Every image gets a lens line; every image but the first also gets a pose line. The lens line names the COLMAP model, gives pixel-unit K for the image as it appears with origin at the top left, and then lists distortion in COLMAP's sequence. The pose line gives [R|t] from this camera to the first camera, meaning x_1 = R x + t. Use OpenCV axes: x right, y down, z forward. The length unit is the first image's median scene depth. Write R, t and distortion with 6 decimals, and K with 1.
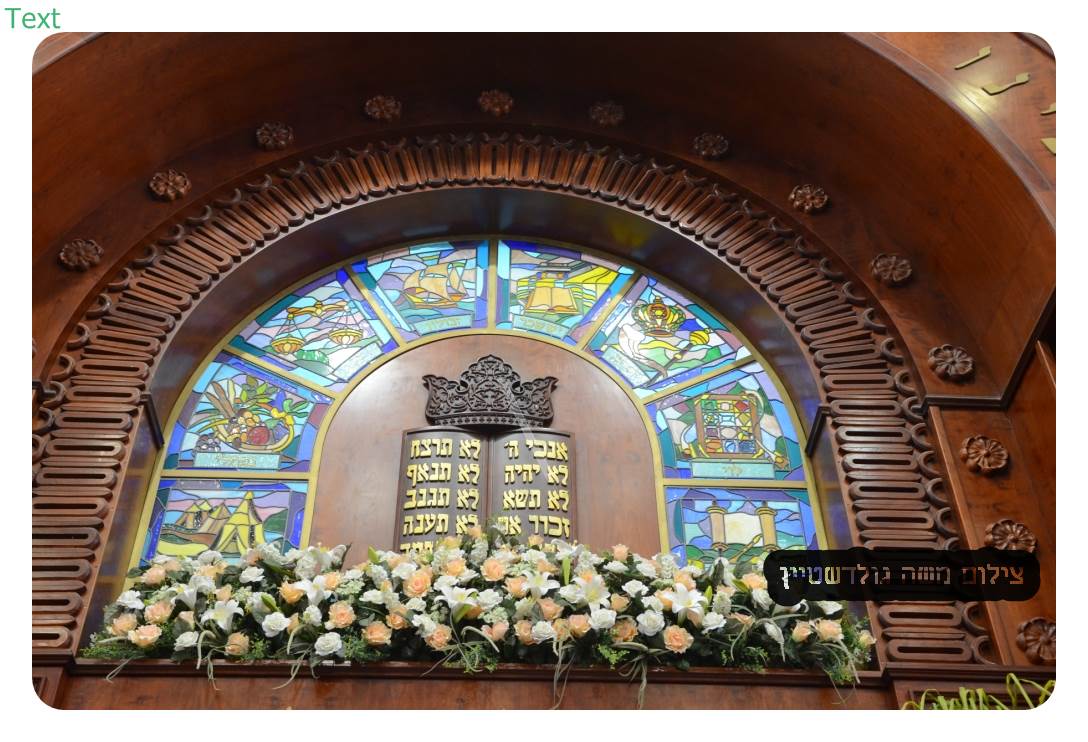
lens RADIAL K [[1283.2, 0, 544.0], [0, 1283.2, 371.0], [0, 0, 1]] dist [0.073723, -0.005356]
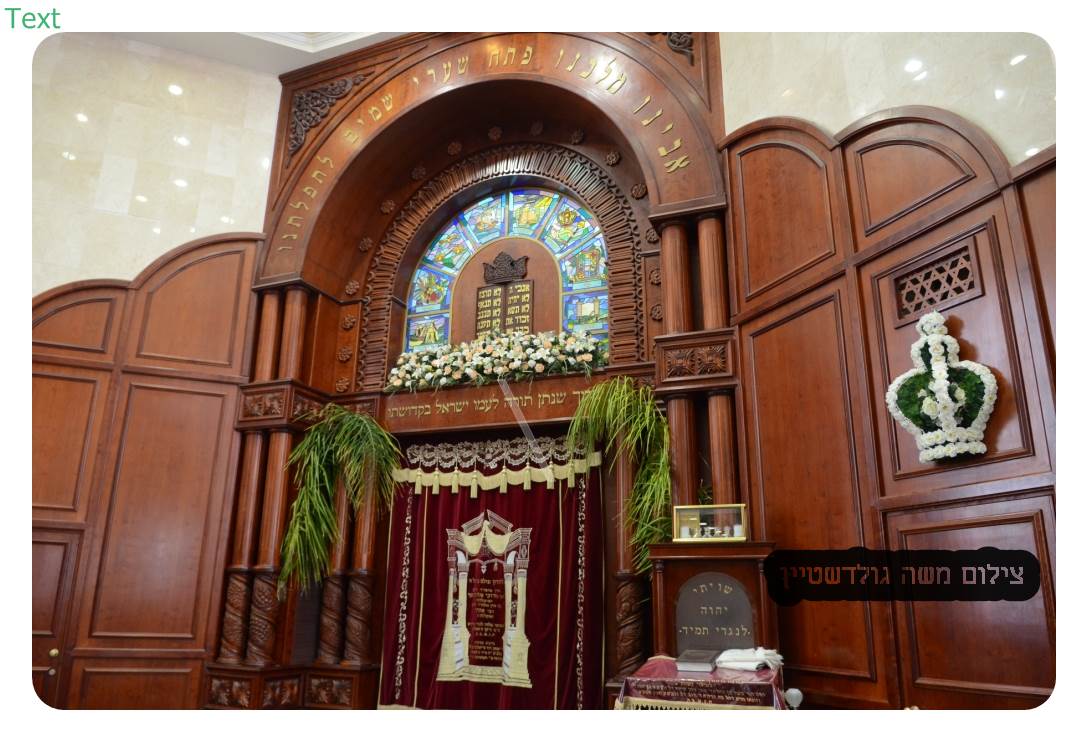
lens RADIAL K [[763.1, 0, 544.0], [0, 763.1, 371.0], [0, 0, 1]] dist [0.038520, 0.000019]
pose [[0.909415, -0.103656, -0.402765, 0.686175], [0.263518, 0.892844, 0.365224, -0.367359], [0.321749, -0.438276, 0.839281, -0.446959]]
